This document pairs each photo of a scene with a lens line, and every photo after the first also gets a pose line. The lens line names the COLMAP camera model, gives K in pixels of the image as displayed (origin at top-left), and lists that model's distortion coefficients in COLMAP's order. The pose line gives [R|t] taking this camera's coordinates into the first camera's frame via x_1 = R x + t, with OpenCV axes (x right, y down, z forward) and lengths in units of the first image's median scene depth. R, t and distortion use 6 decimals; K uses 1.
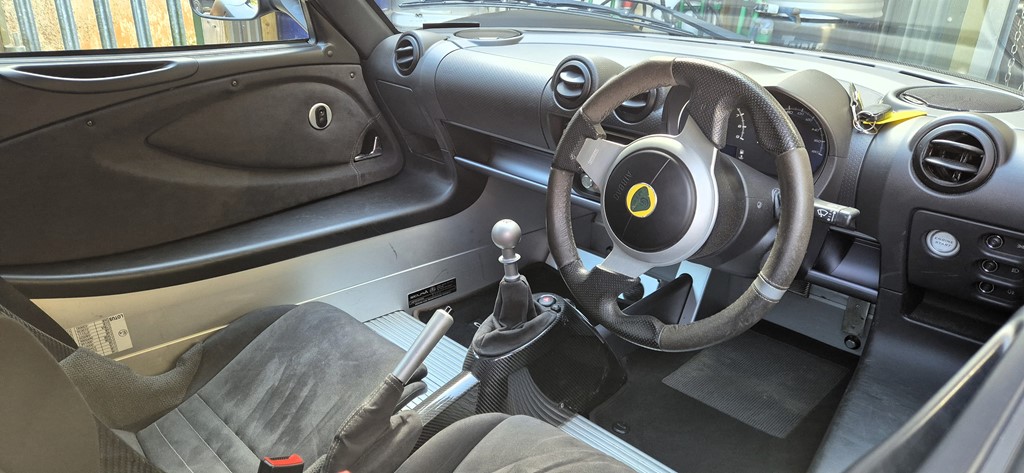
lens RADIAL K [[677.7, 0, 507.2], [0, 677.7, 233.7], [0, 0, 1]] dist [0.086768, -0.084440]
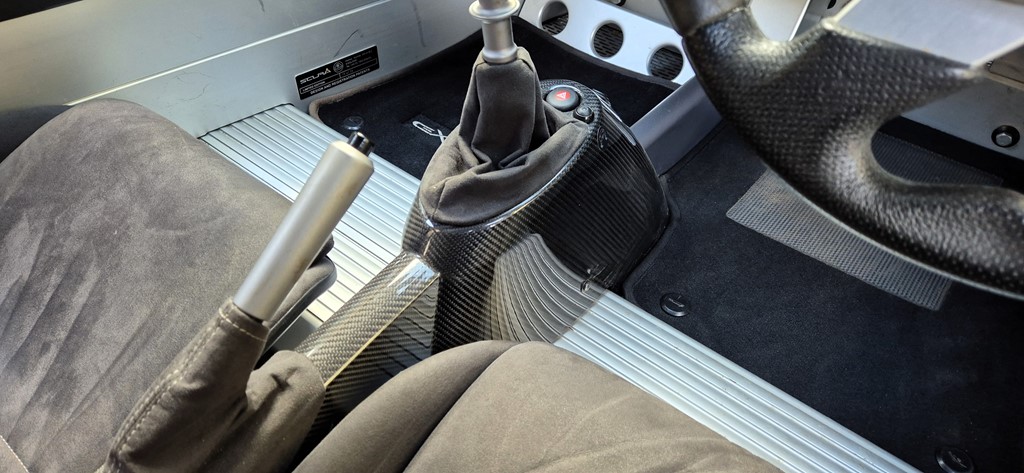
lens RADIAL K [[677.7, 0, 507.2], [0, 677.7, 233.7], [0, 0, 1]] dist [0.086768, -0.084440]
pose [[0.994635, -0.044758, 0.093268, -0.034892], [0.010001, 0.938940, 0.343935, 0.020903], [-0.102967, -0.341157, 0.934350, 0.526101]]
